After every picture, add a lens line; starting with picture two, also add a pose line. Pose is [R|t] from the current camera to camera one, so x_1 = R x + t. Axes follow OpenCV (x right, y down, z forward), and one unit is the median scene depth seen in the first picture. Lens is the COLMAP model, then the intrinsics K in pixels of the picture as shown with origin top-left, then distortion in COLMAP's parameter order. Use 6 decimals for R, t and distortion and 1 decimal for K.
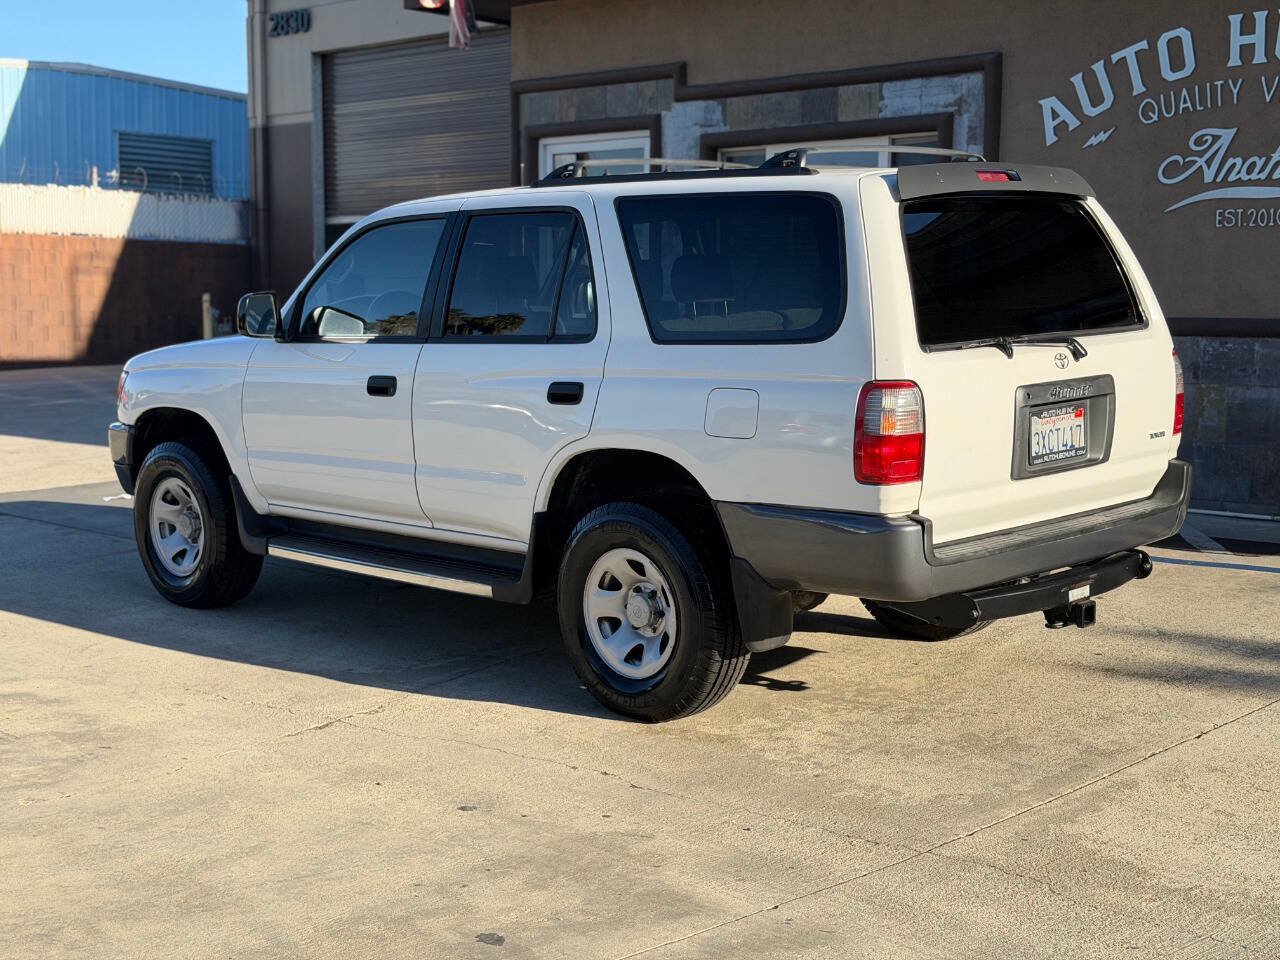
lens RADIAL K [[1783.8, 0, 637.3], [0, 1783.8, 495.1], [0, 0, 1]] dist [0.117294, 0.000000]
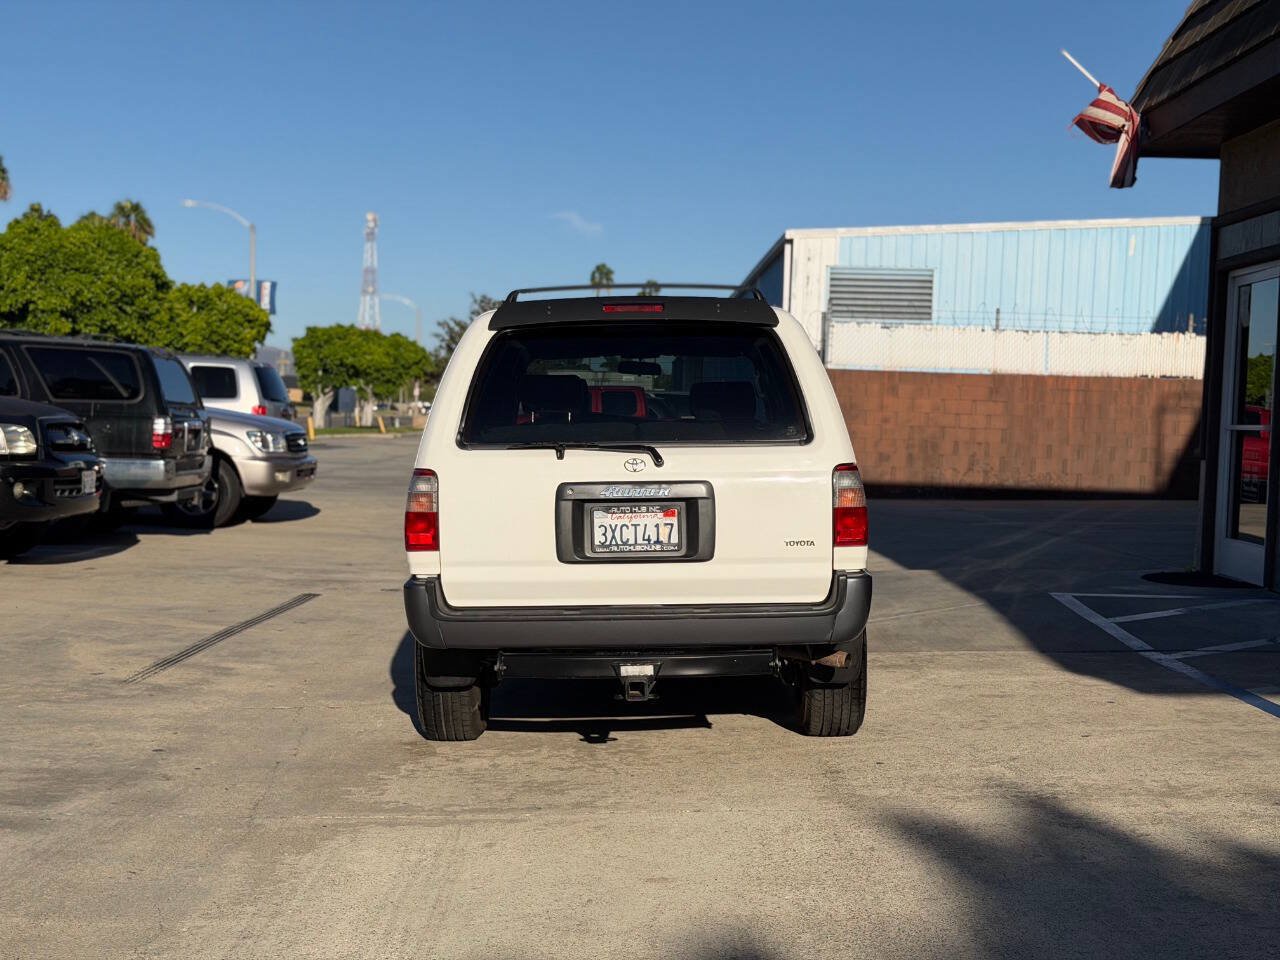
lens RADIAL K [[1783.8, 0, 640.8], [0, 1783.8, 491.9], [0, 0, 1]] dist [0.117294, 0.000000]
pose [[0.700766, 0.043866, -0.712041, 0.602528], [-0.102831, 0.993895, -0.039974, -0.007077], [0.705941, 0.101232, 0.700999, 0.116750]]
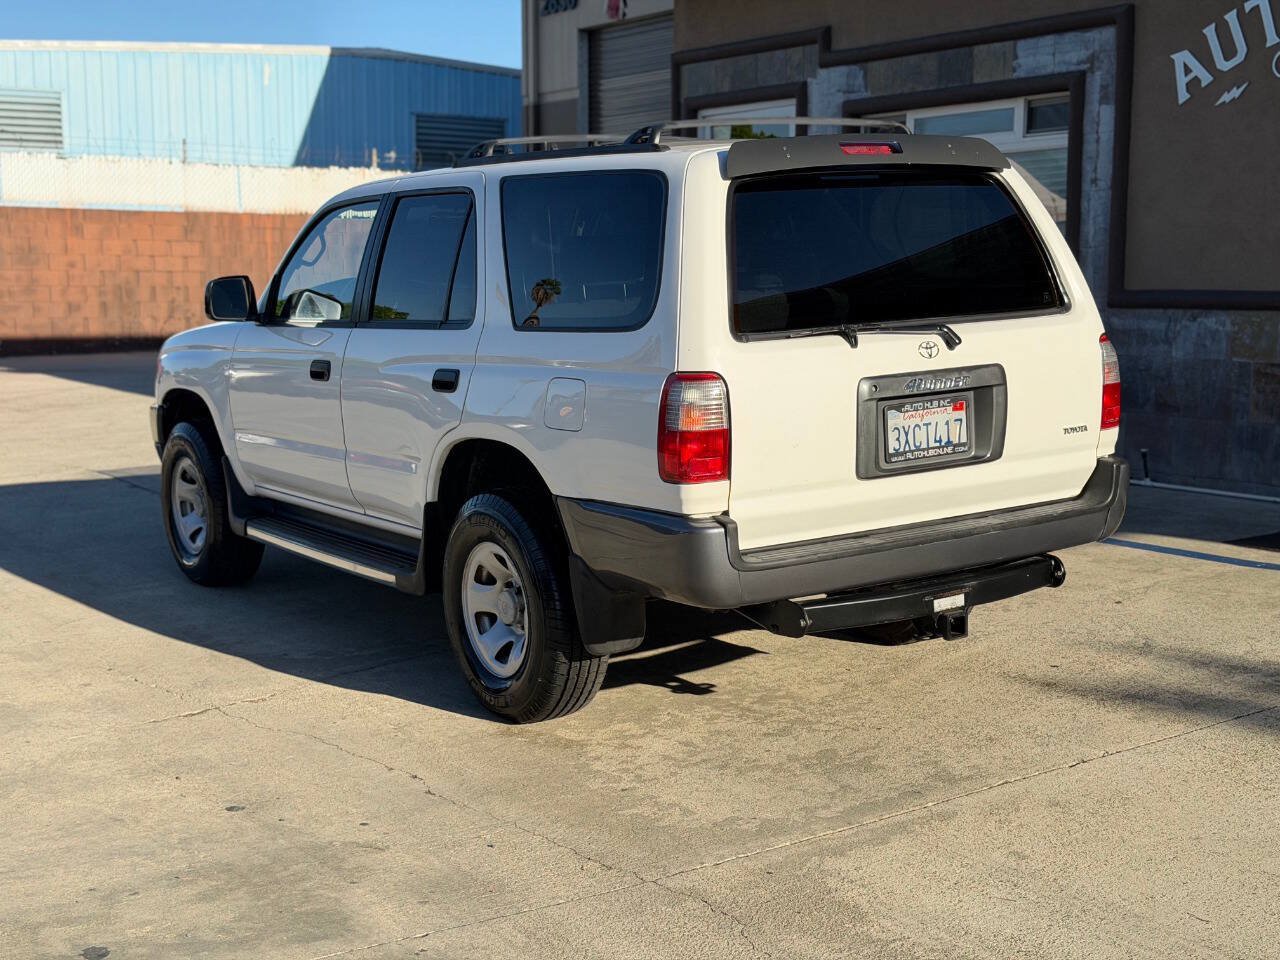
lens RADIAL K [[1783.8, 0, 634.7], [0, 1783.8, 484.2], [0, 0, 1]] dist [0.117294, 0.000000]
pose [[0.979000, 0.016081, -0.203224, 0.158023], [-0.013728, 0.999821, 0.012982, -0.008994], [0.203396, -0.009919, 0.979046, 0.041866]]
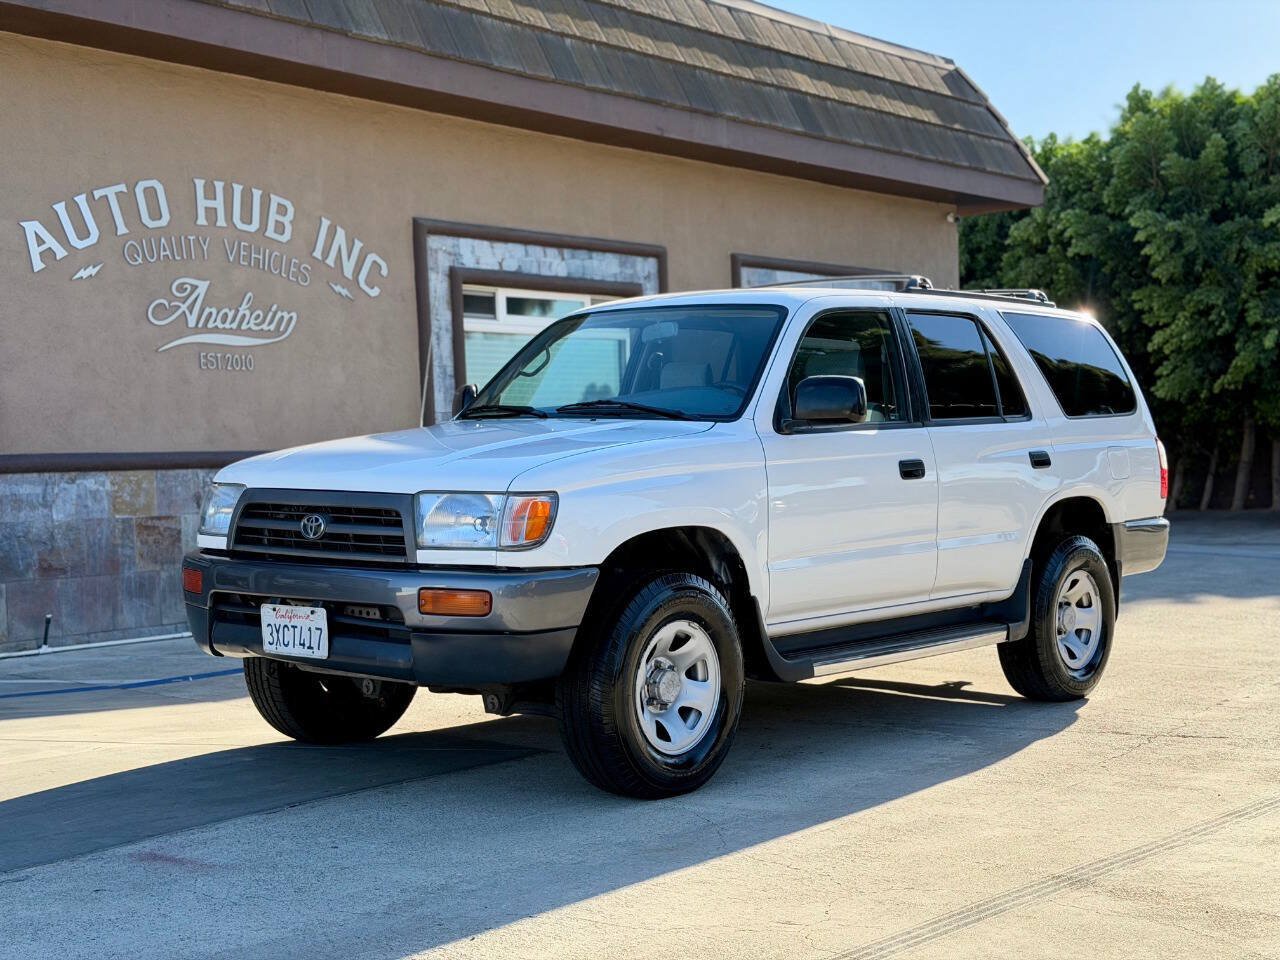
lens RADIAL K [[1783.8, 0, 634.5], [0, 1783.8, 500.2], [0, 0, 1]] dist [0.117294, 0.000000]
pose [[-0.083043, -0.020342, 0.996338, -0.786324], [0.143335, 0.989152, 0.032142, -0.067828], [-0.986184, 0.145479, -0.079226, 0.848276]]
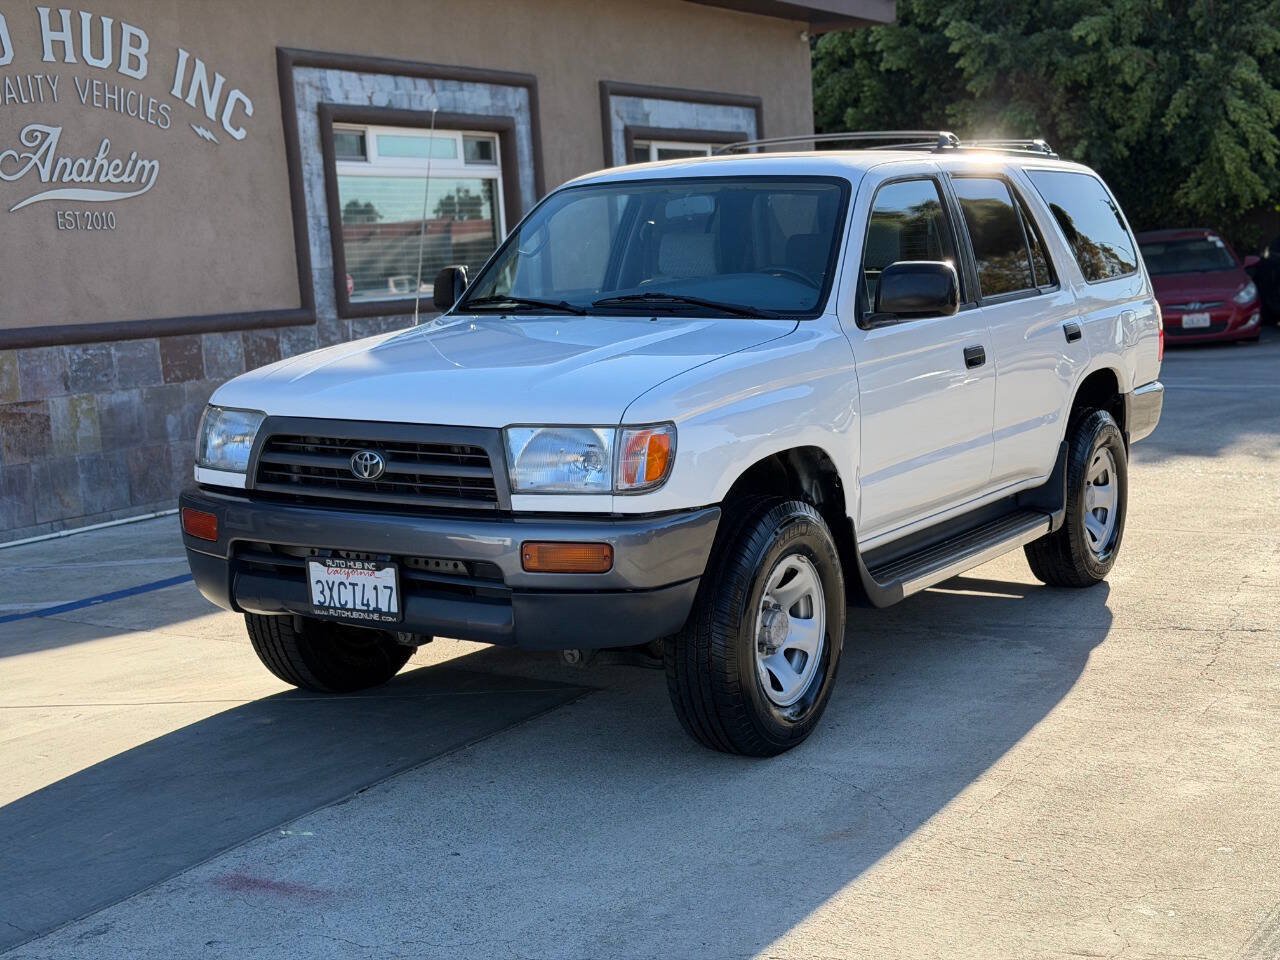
lens RADIAL K [[1783.8, 0, 638.2], [0, 1783.8, 500.9], [0, 0, 1]] dist [0.117294, 0.000000]
pose [[-0.228569, -0.120526, 0.966038, -0.690761], [0.162020, 0.973759, 0.159824, -0.112921], [-0.959951, 0.193048, -0.203044, 0.937368]]
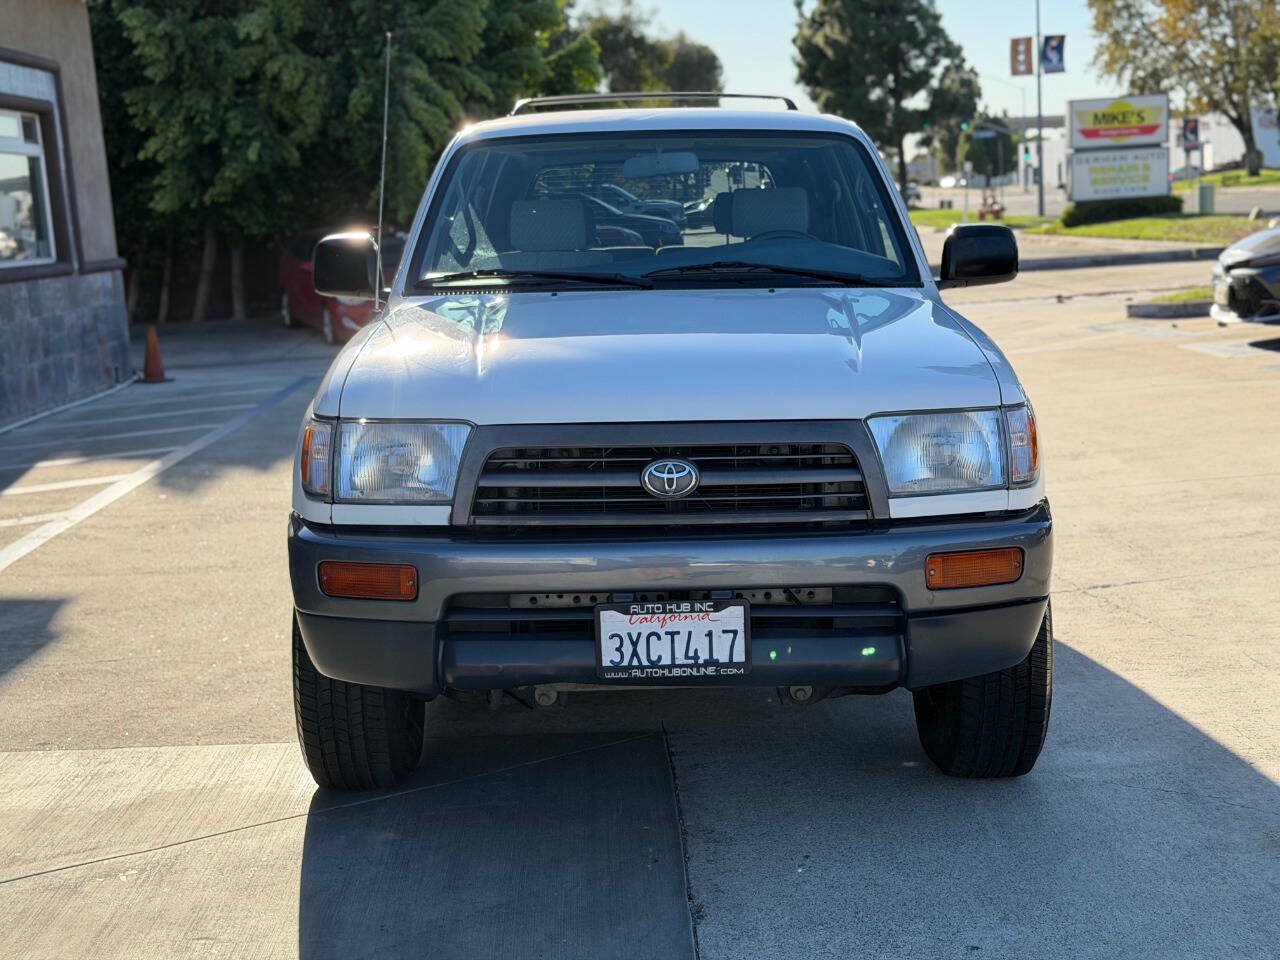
lens RADIAL K [[1783.8, 0, 627.5], [0, 1783.8, 512.5], [0, 0, 1]] dist [0.117294, 0.000000]
pose [[-0.705207, -0.082464, 0.704189, -0.458130], [0.133101, 0.960156, 0.245733, -0.144014], [-0.696395, 0.267021, -0.666133, 1.170750]]
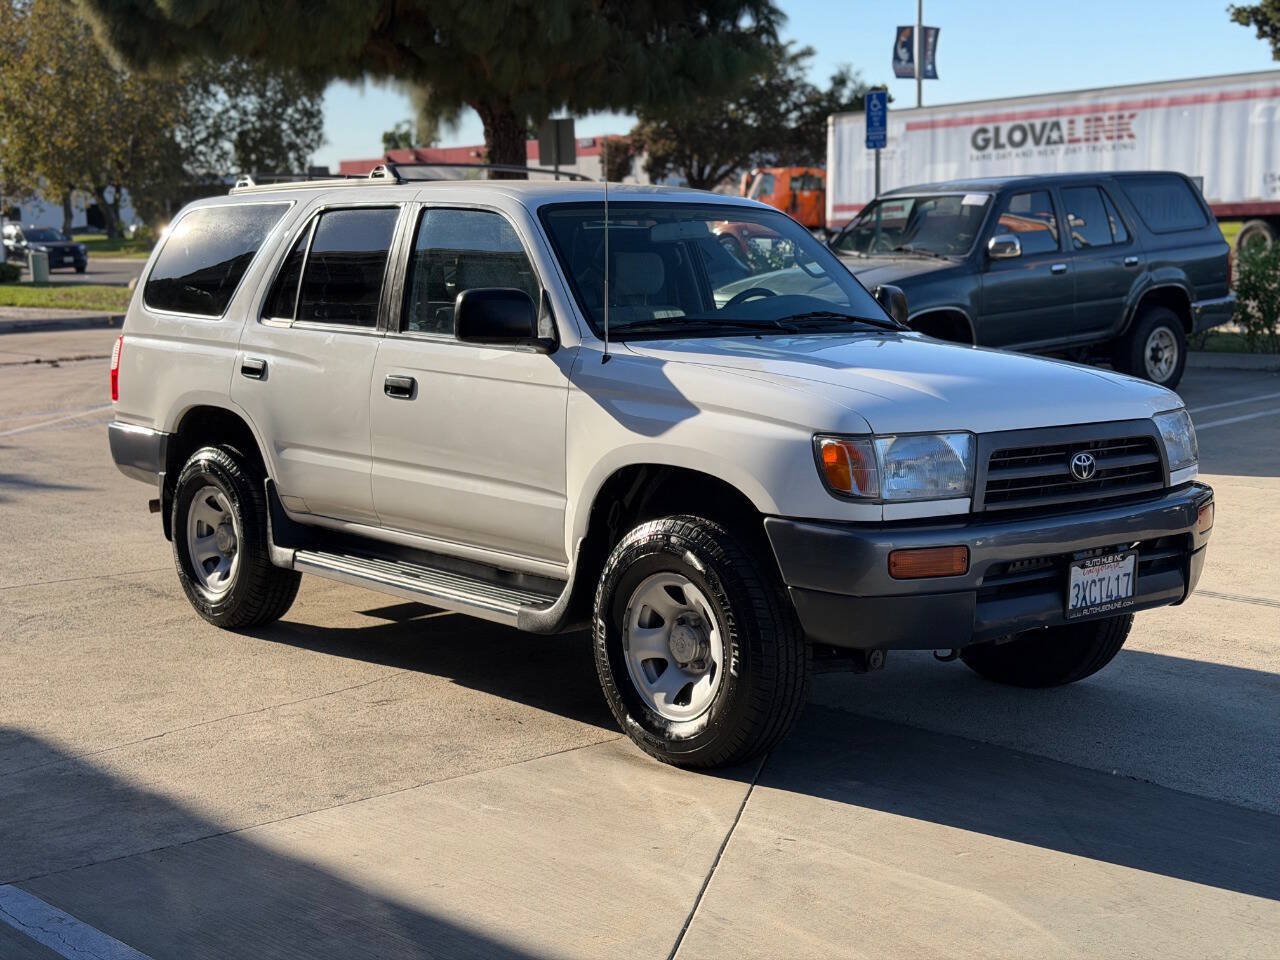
lens RADIAL K [[1783.8, 0, 641.5], [0, 1783.8, 517.4], [0, 0, 1]] dist [0.117294, 0.000000]
pose [[-0.997164, 0.010619, 0.074504, -0.104878], [0.030552, 0.961863, 0.271819, -0.186830], [-0.068777, 0.273324, -0.959460, 1.419607]]
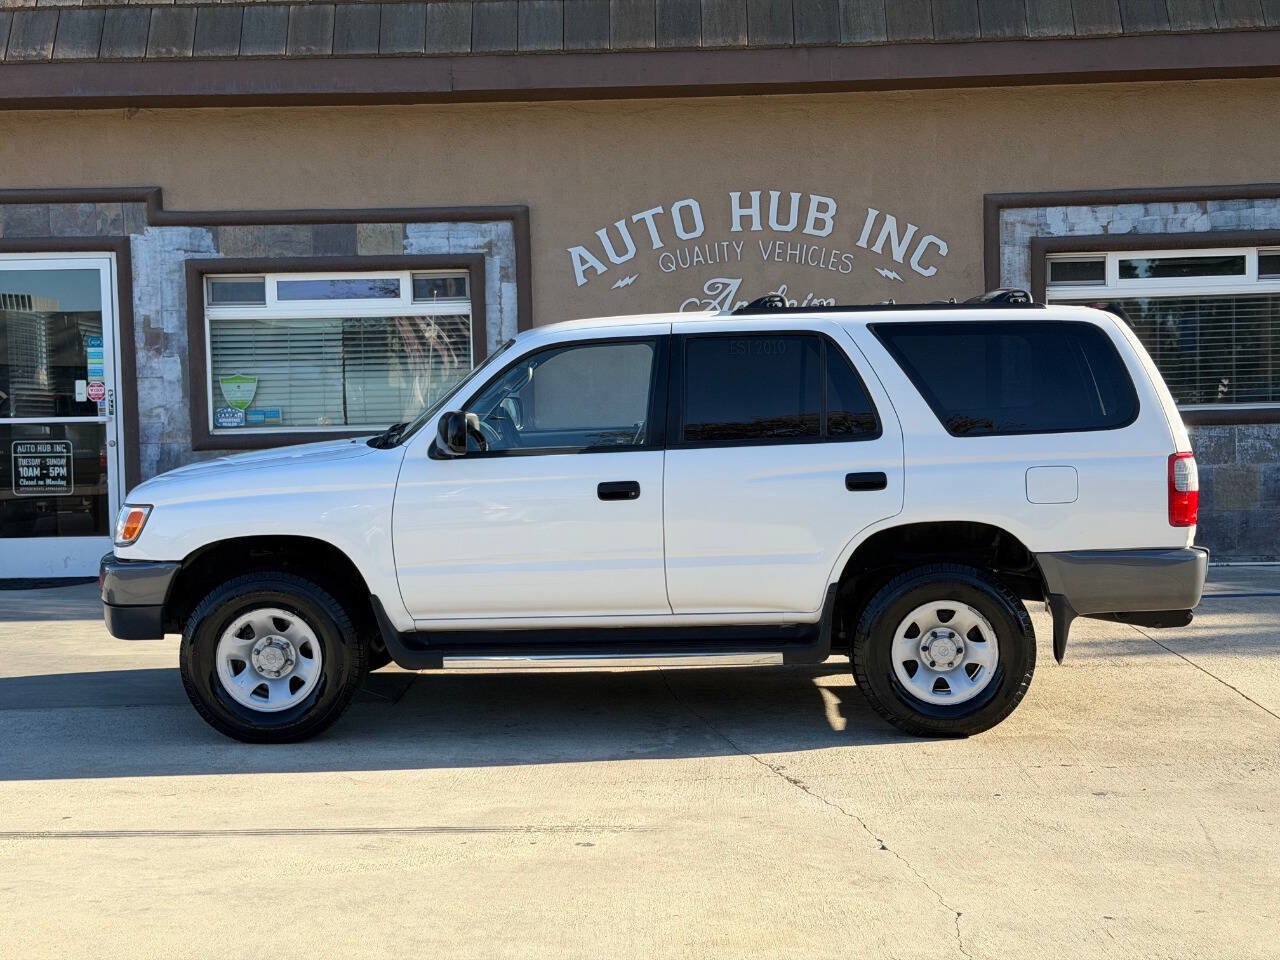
lens RADIAL K [[1783.8, 0, 641.6], [0, 1783.8, 493.9], [0, 0, 1]] dist [0.117294, 0.000000]
pose [[0.727772, -0.052666, 0.683794, -0.602617], [0.102409, 0.994214, -0.032421, -0.015136], [-0.678130, 0.093621, 0.728955, 0.130995]]
